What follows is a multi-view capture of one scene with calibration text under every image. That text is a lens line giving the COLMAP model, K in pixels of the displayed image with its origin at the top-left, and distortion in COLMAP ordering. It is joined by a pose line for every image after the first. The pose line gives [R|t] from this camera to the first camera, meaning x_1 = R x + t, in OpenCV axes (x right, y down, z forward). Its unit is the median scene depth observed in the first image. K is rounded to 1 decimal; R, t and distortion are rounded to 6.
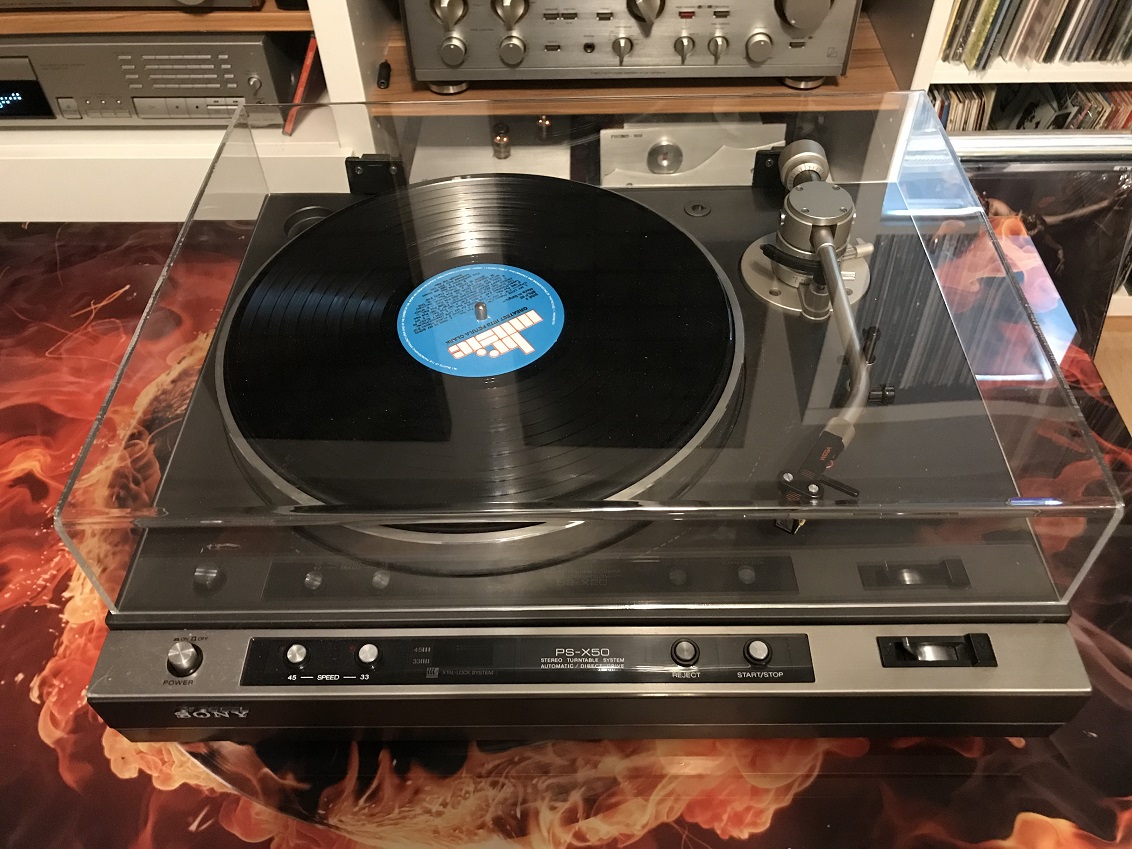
lens RADIAL K [[921.8, 0, 566.0], [0, 921.8, 424.5], [0, 0, 1]] dist [0.000025, 0.006990]
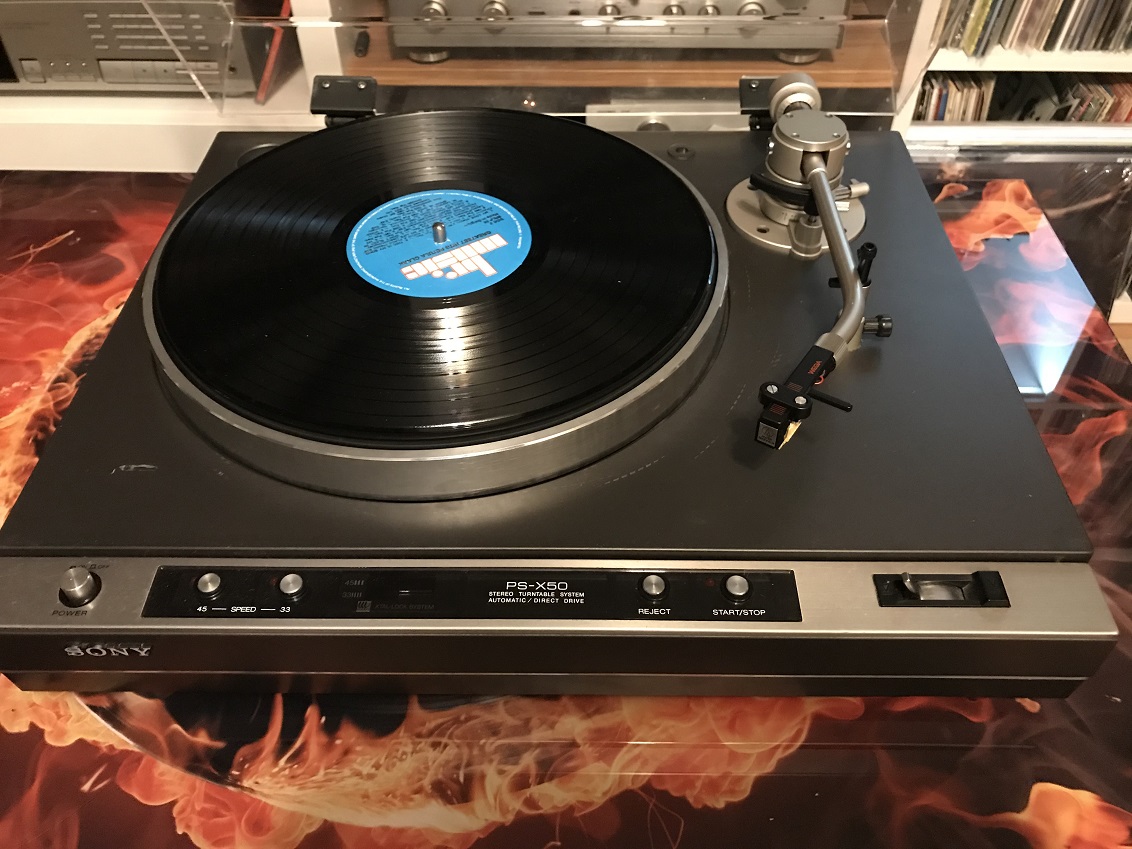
lens RADIAL K [[925.2, 0, 566.0], [0, 925.2, 424.5], [0, 0, 1]] dist [0.010953, -0.013722]
pose [[0.999853, 0.016186, 0.005632, 0.030852], [-0.015922, 0.998904, -0.044015, 0.105917], [-0.006338, 0.043919, 0.999015, 0.092801]]
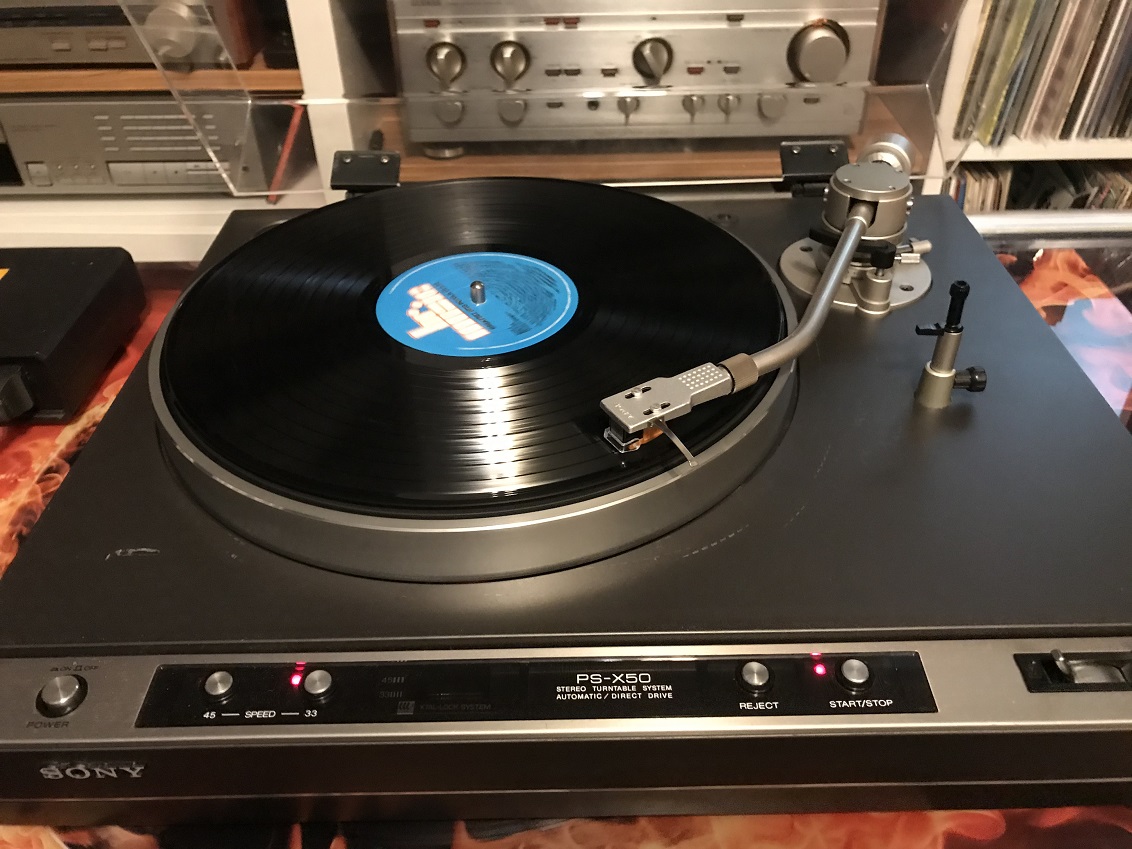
lens RADIAL K [[931.1, 0, 572.1], [0, 931.1, 424.3], [0, 0, 1]] dist [0.001340, 0.007927]
pose [[0.999899, -0.004348, 0.013546, -0.019178], [0.006654, 0.984515, -0.175173, 0.143223], [-0.012575, 0.175245, 0.984445, 0.193989]]
